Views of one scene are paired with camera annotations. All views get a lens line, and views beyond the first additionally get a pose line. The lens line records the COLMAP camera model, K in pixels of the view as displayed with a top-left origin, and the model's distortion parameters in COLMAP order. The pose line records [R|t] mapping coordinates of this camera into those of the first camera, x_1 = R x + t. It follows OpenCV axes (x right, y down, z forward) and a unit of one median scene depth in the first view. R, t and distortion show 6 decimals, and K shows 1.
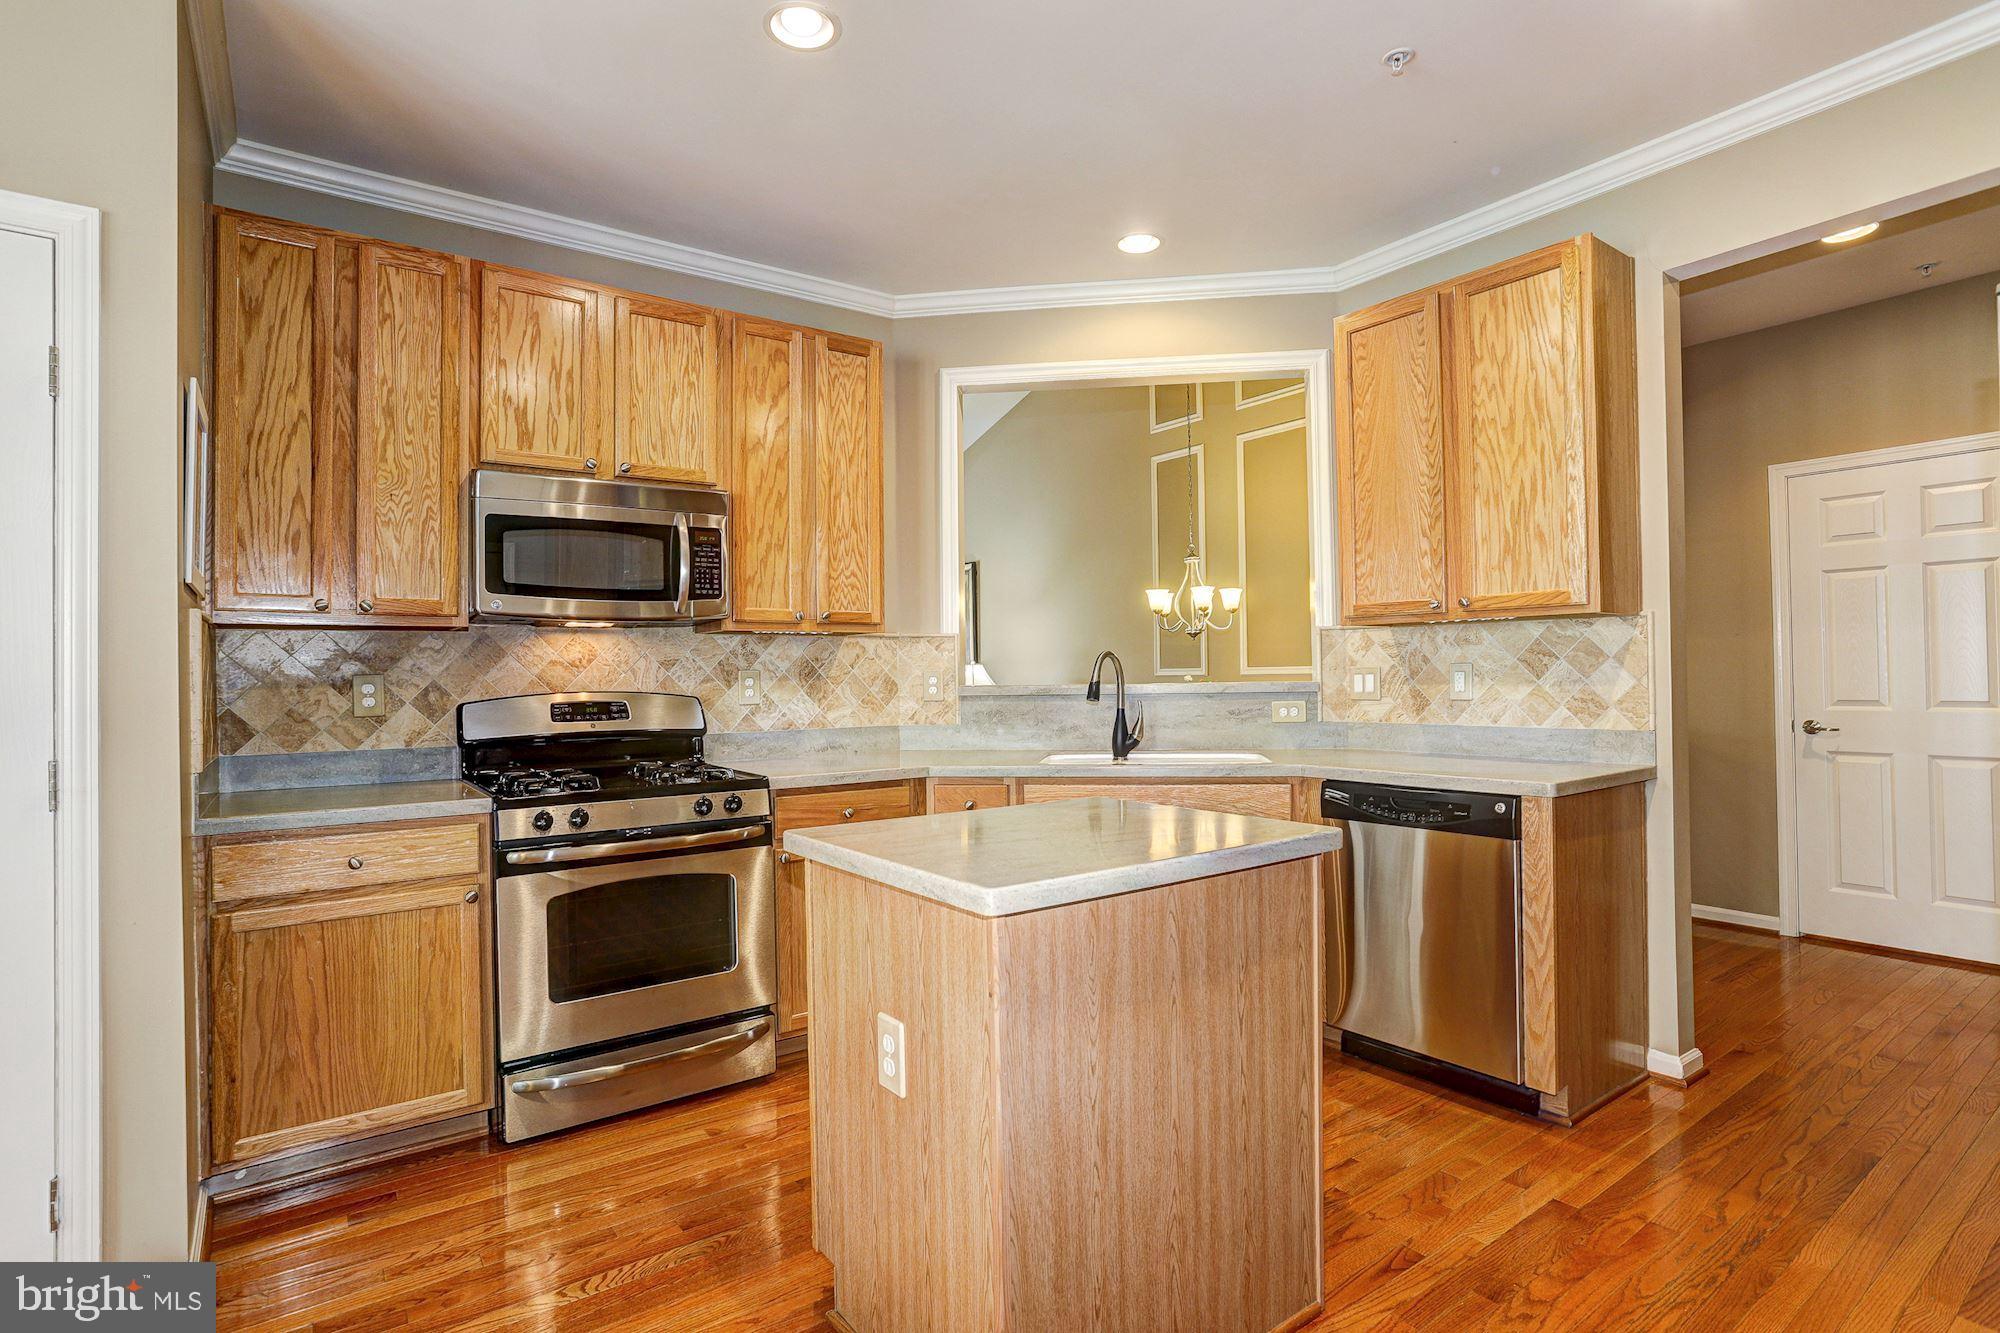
lens RADIAL K [[989.1, 0, 984.8], [0, 989.1, 663.1], [0, 0, 1]] dist [-0.051545, 0.025110]
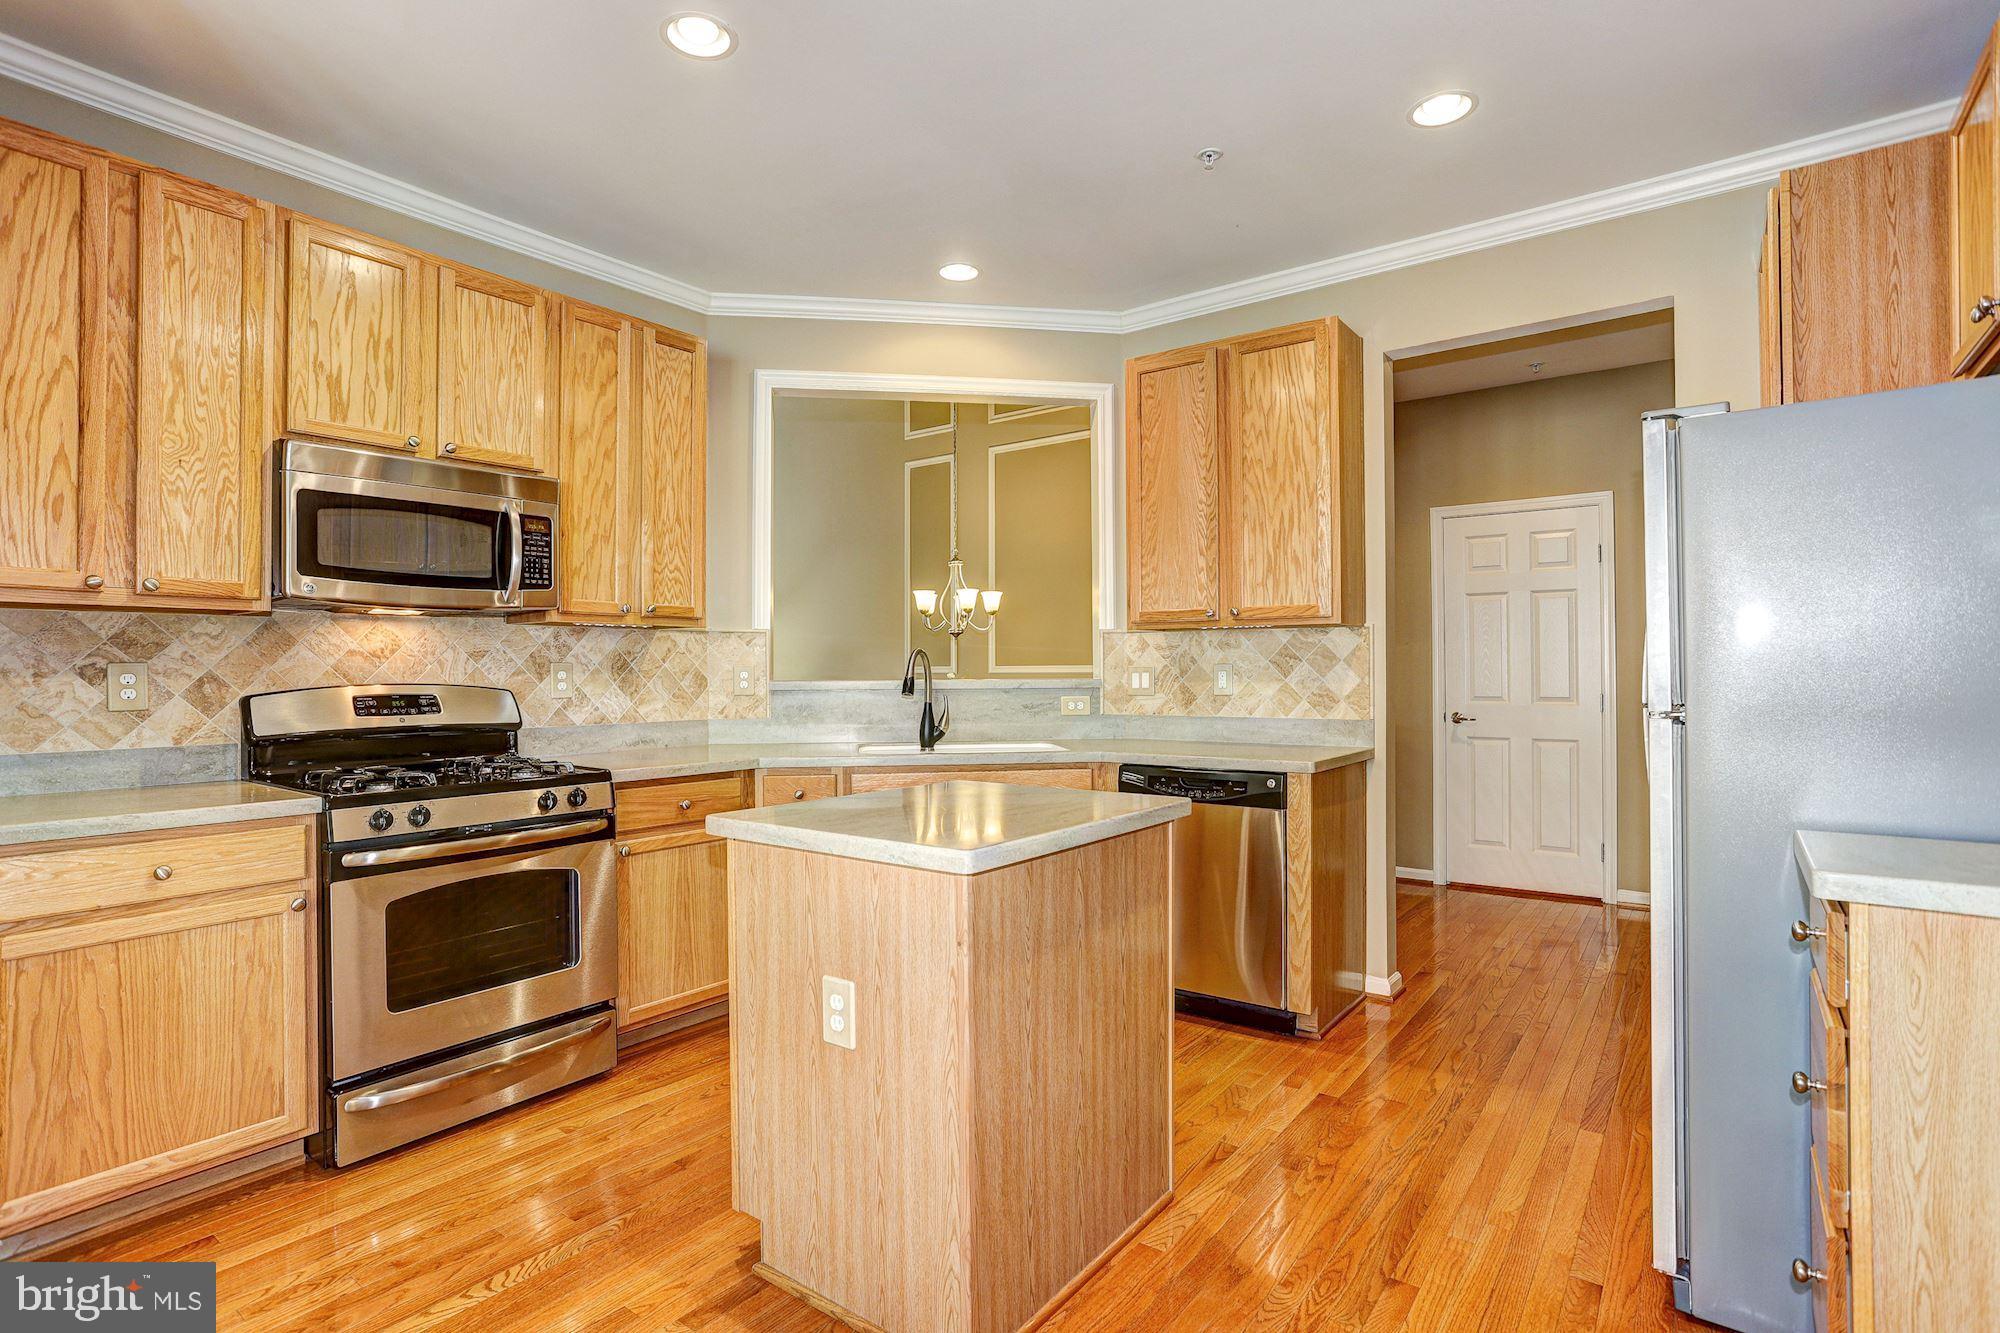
lens RADIAL K [[989.1, 0, 991.9], [0, 989.1, 663.8], [0, 0, 1]] dist [-0.051545, 0.025110]
pose [[0.955341, 0.011084, 0.295296, -0.143296], [-0.011855, 0.999929, 0.000820, 0.002768], [-0.295266, -0.004284, 0.955405, -0.056631]]
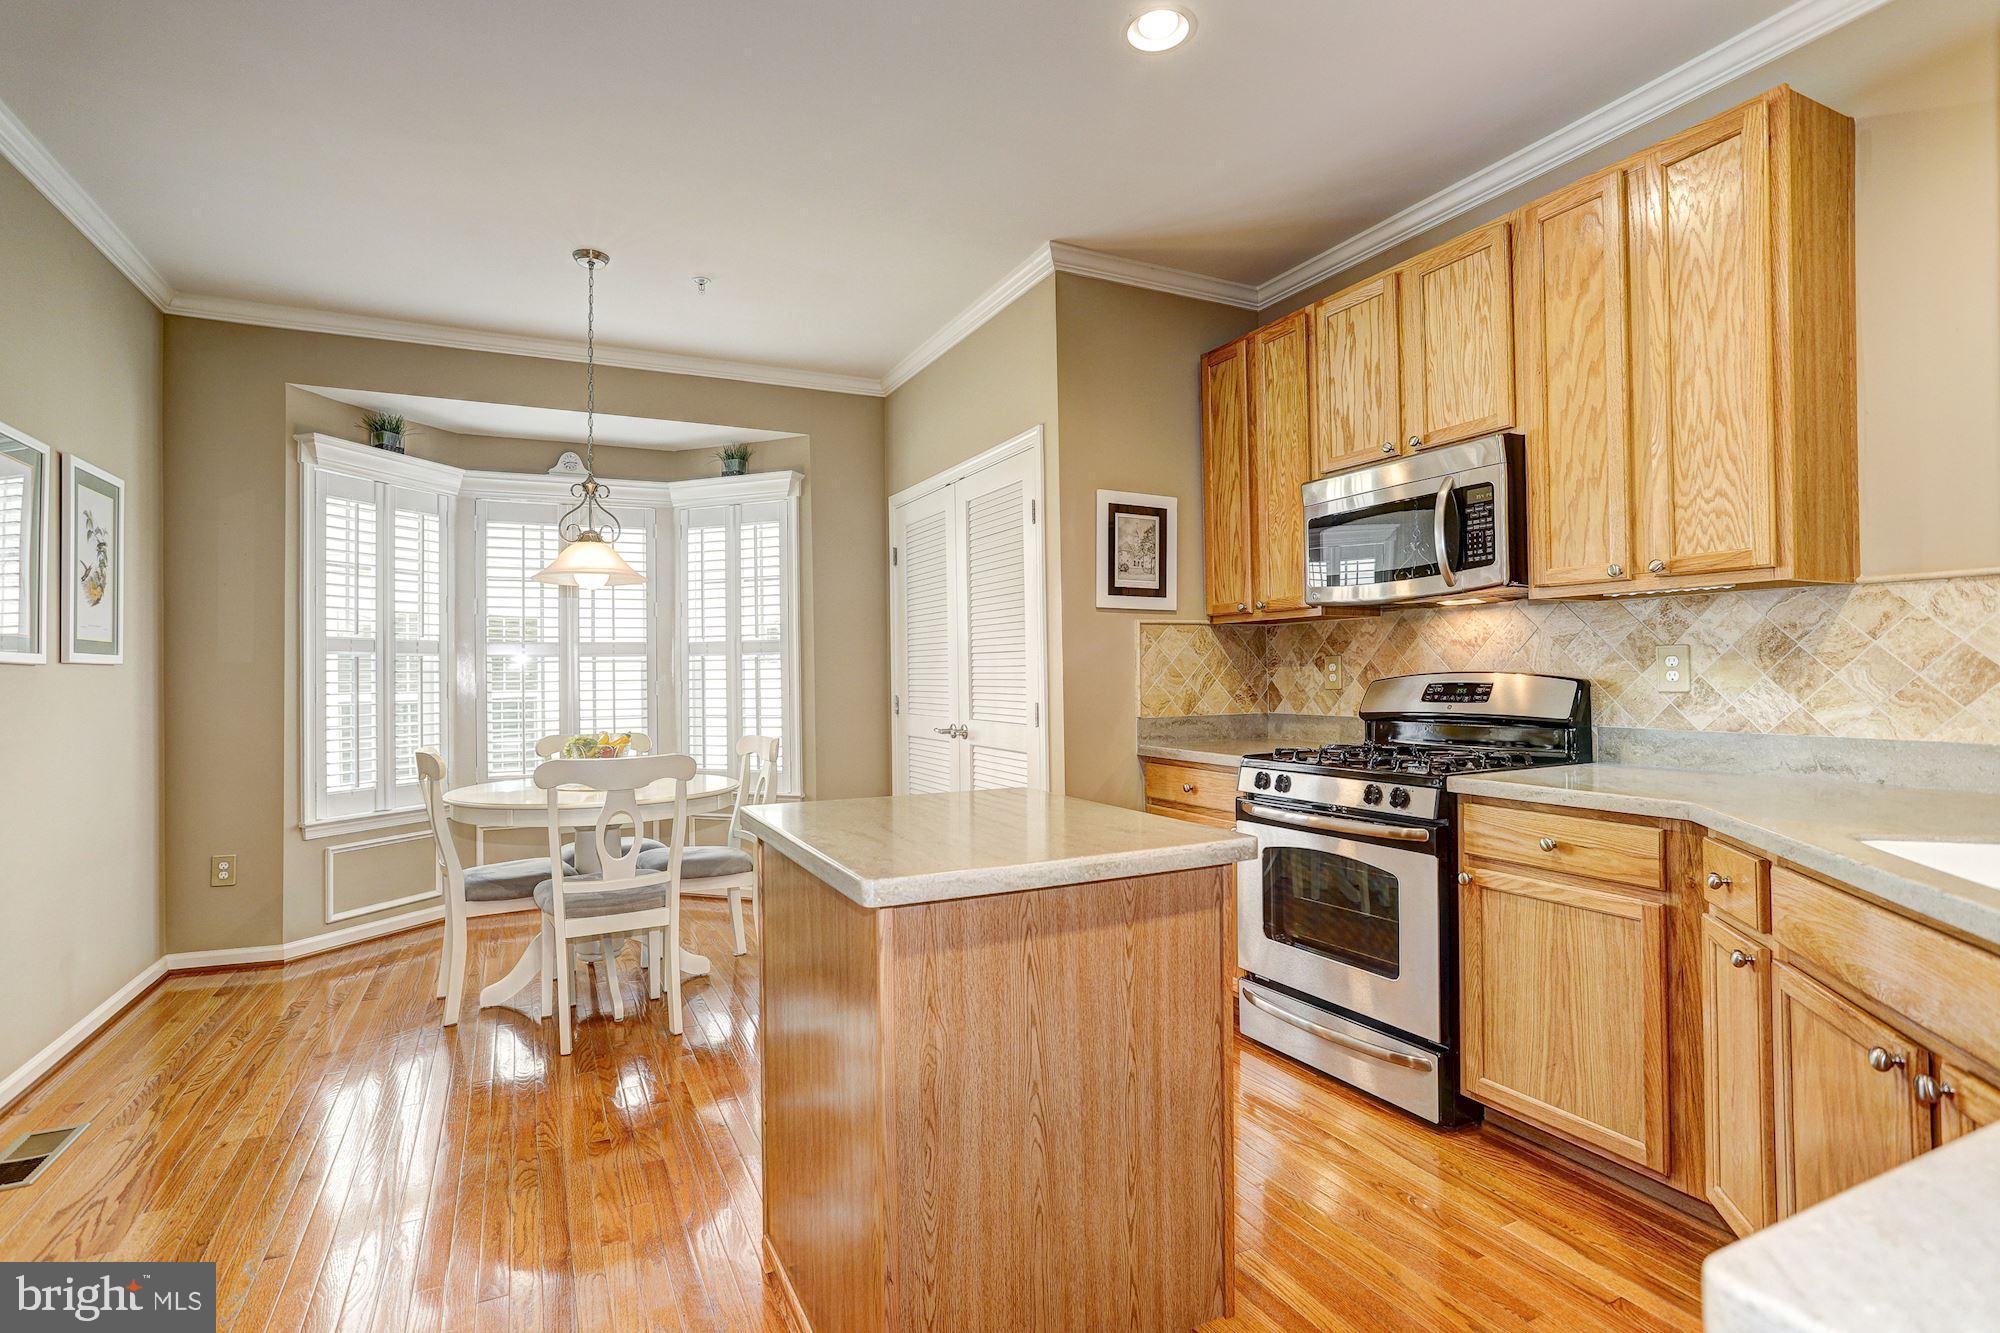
lens RADIAL K [[973.5, 0, 988.5], [0, 973.5, 660.7], [0, 0, 1]] dist [-0.039517, 0.022268]
pose [[-0.165037, 0.004553, -0.986277, 0.652539], [0.026972, 0.999636, 0.000101, 0.005969], [0.985918, -0.026585, -0.165100, 0.746415]]
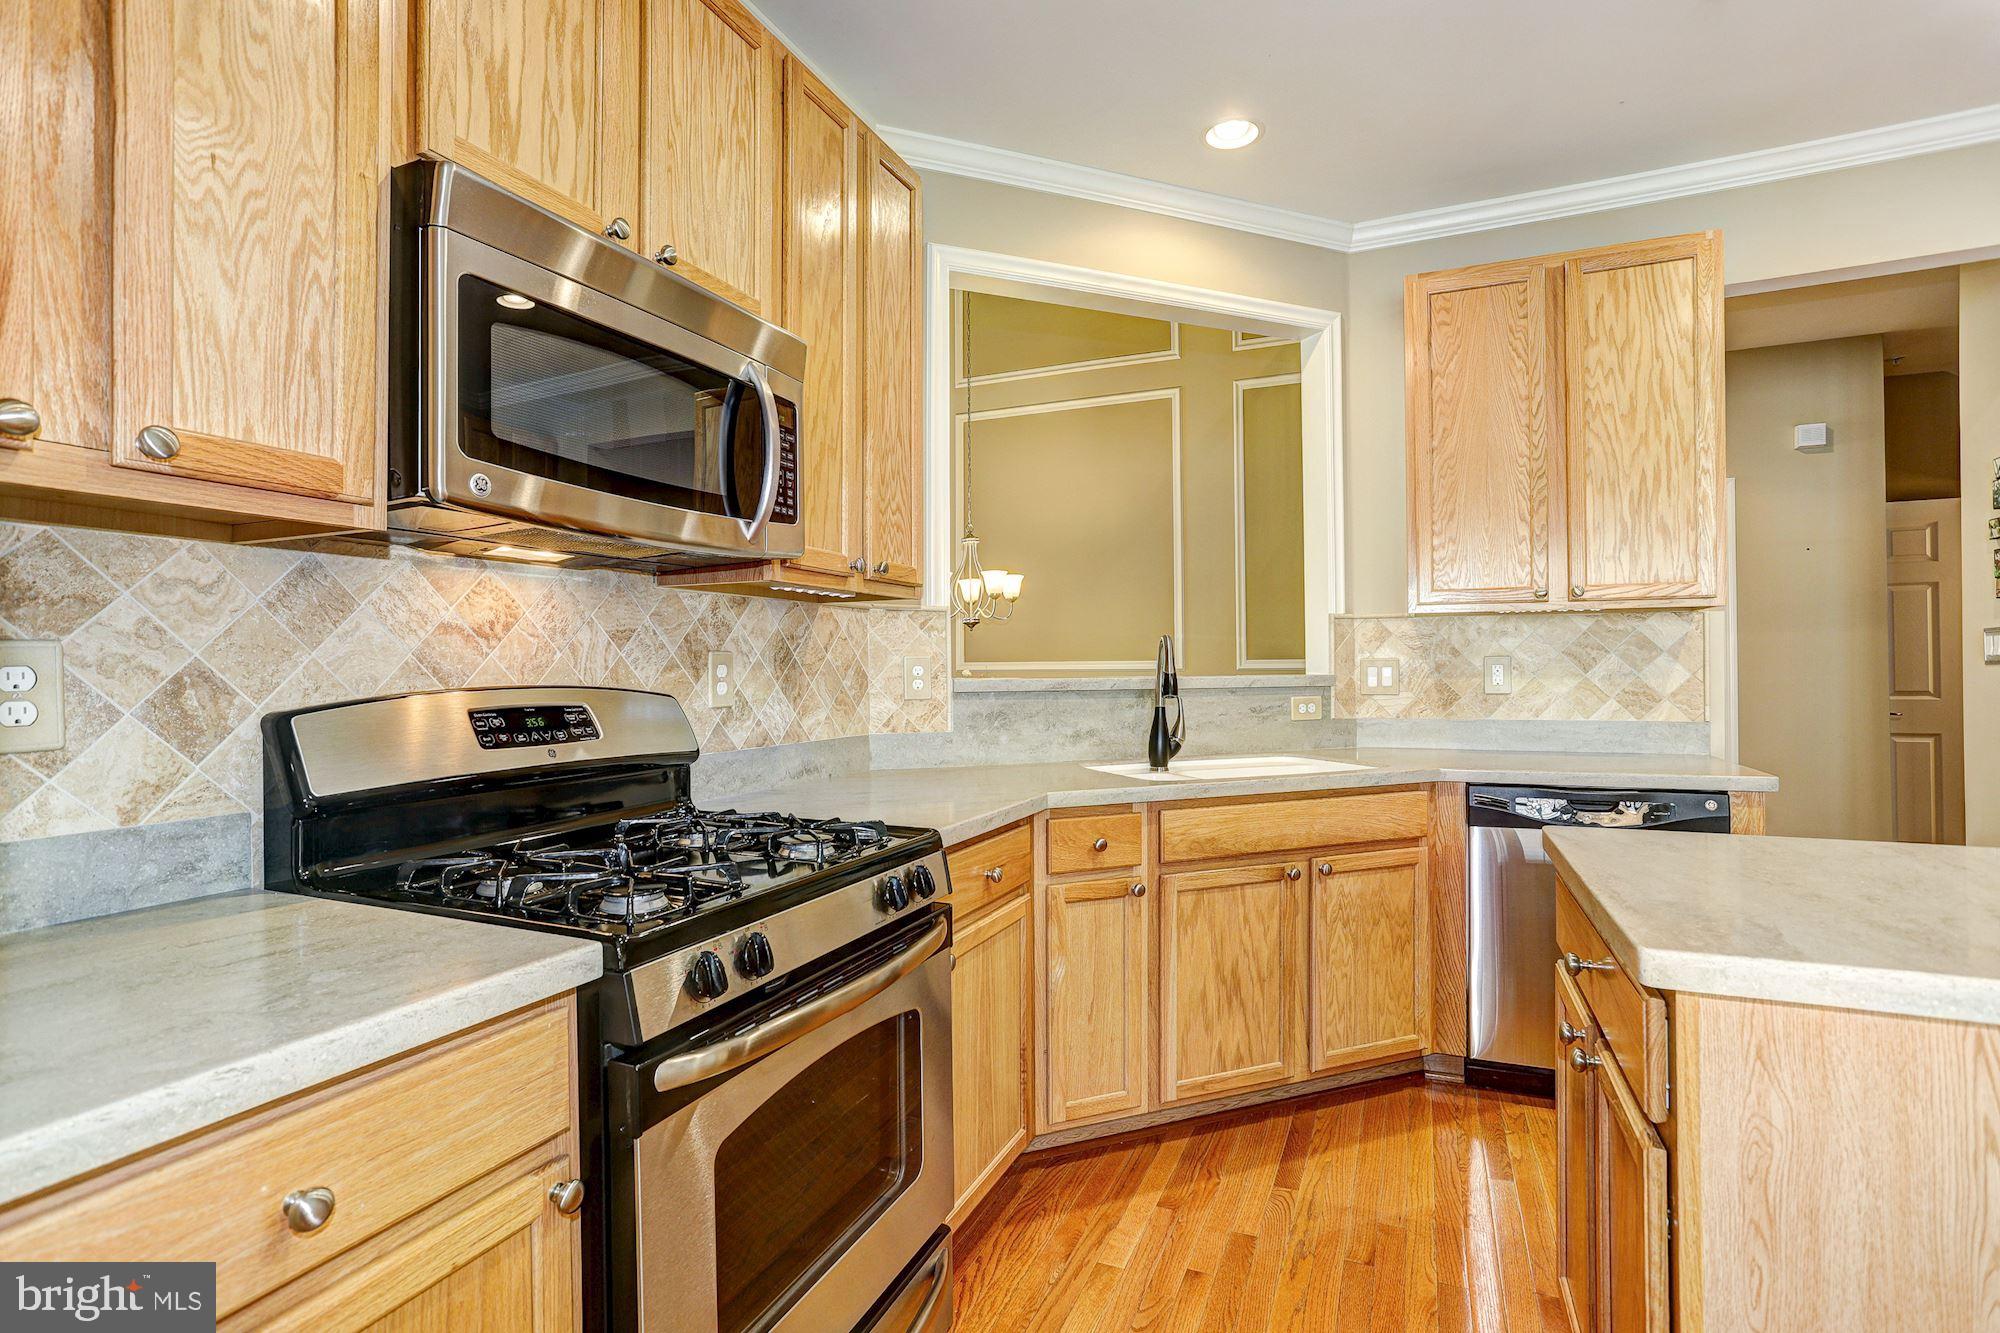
lens RADIAL K [[973.5, 0, 991.0], [0, 973.5, 663.9], [0, 0, 1]] dist [-0.039517, 0.022268]
pose [[0.861159, 0.010647, 0.508225, -0.482752], [-0.011652, 0.999931, -0.001205, 0.016500], [-0.508203, -0.004884, 0.861224, 0.477267]]
